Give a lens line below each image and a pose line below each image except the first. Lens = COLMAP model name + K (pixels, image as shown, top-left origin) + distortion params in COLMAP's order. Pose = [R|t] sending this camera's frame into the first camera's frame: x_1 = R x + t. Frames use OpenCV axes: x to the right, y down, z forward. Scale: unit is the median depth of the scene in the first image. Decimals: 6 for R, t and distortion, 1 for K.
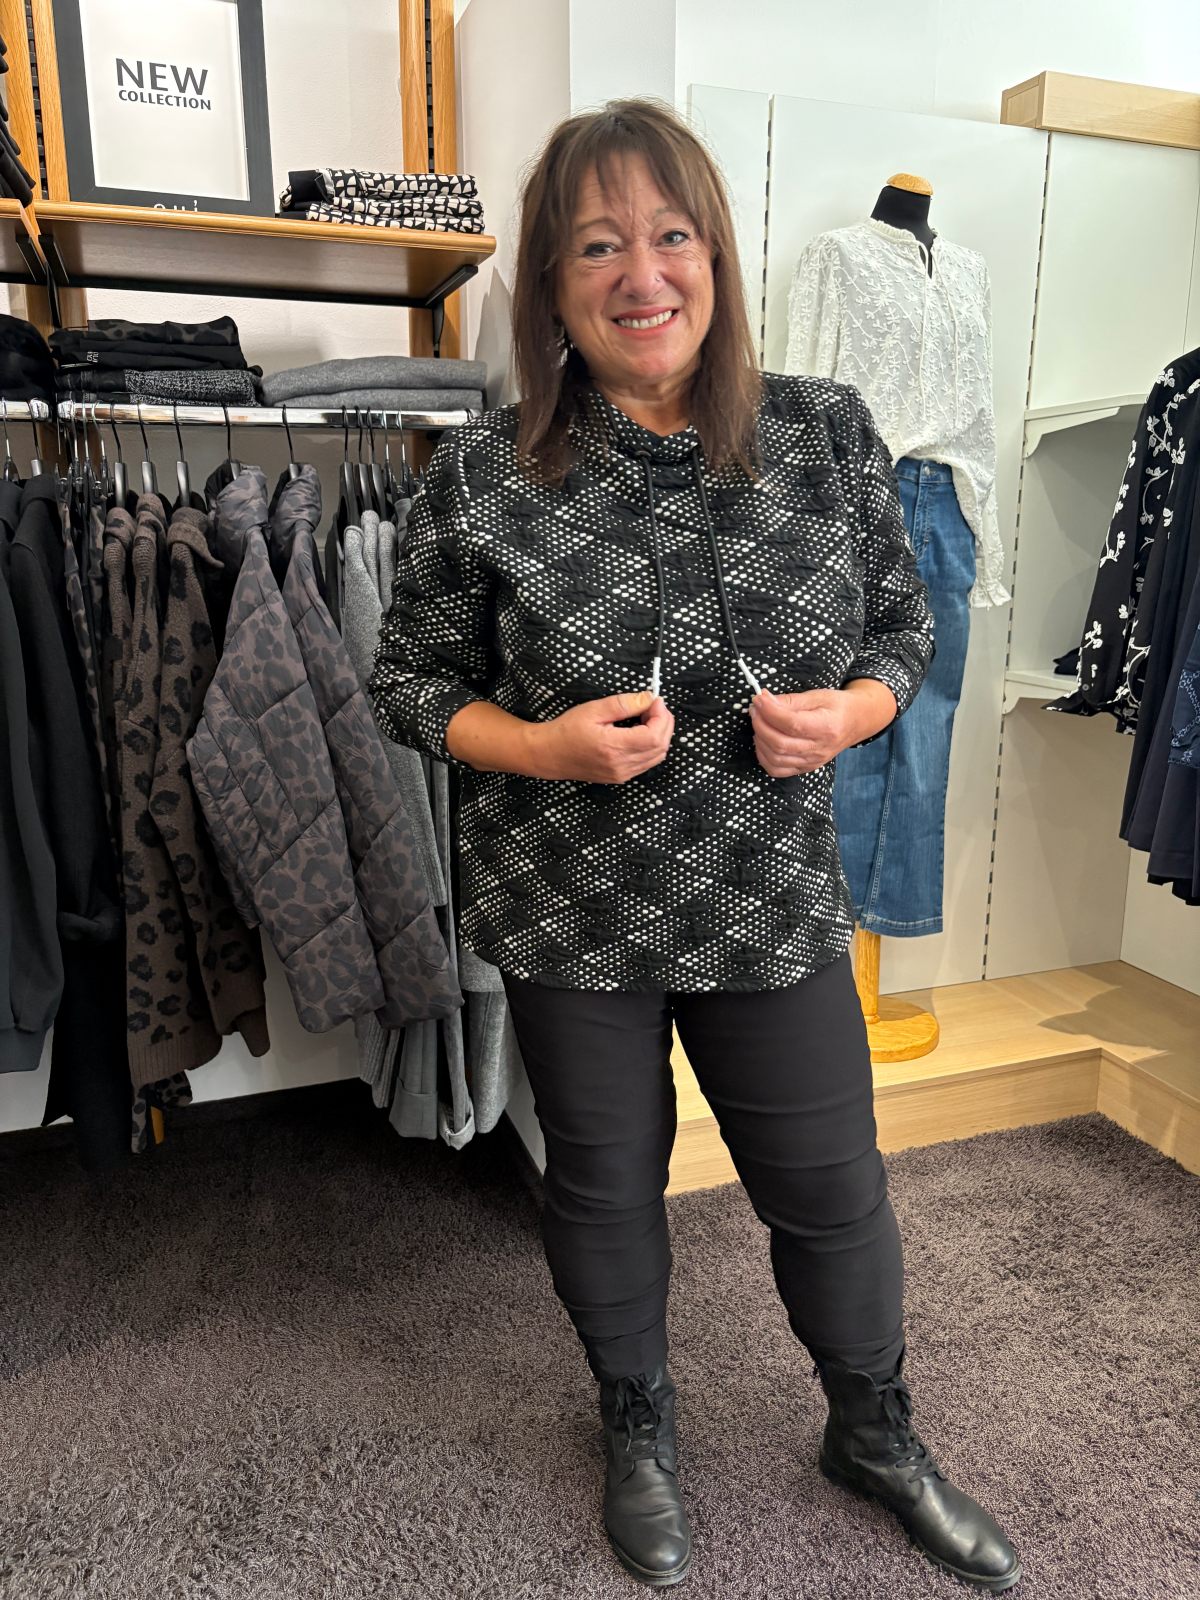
lens RADIAL K [[1213.8, 0, 600.0], [0, 1213.8, 800.0], [0, 0, 1]] dist [-0.007972, 0.031089]
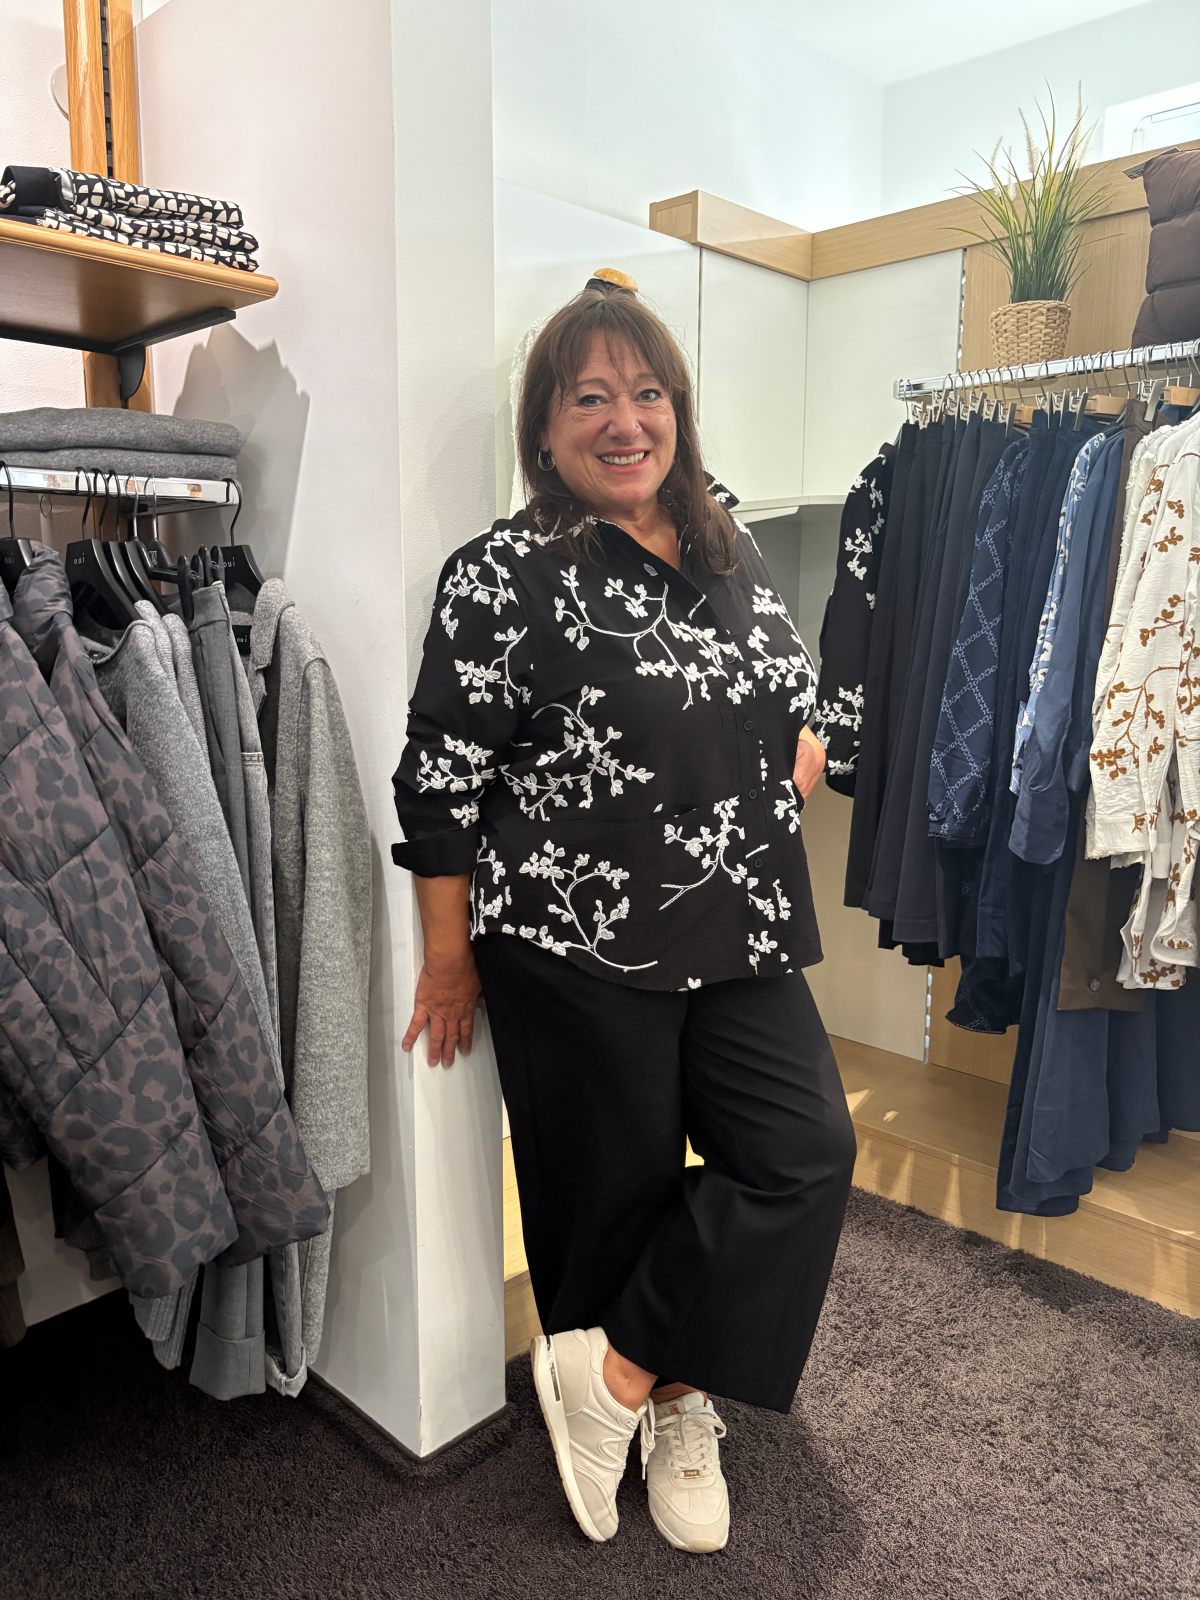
lens RADIAL K [[1212.5, 0, 600.0], [0, 1212.5, 800.0], [0, 0, 1]] dist [0.033008, -0.047555]
pose [[0.898884, -0.068557, 0.432791, -0.279338], [0.098980, 0.993925, -0.048134, -0.044645], [-0.426862, 0.086104, 0.900208, 0.182206]]
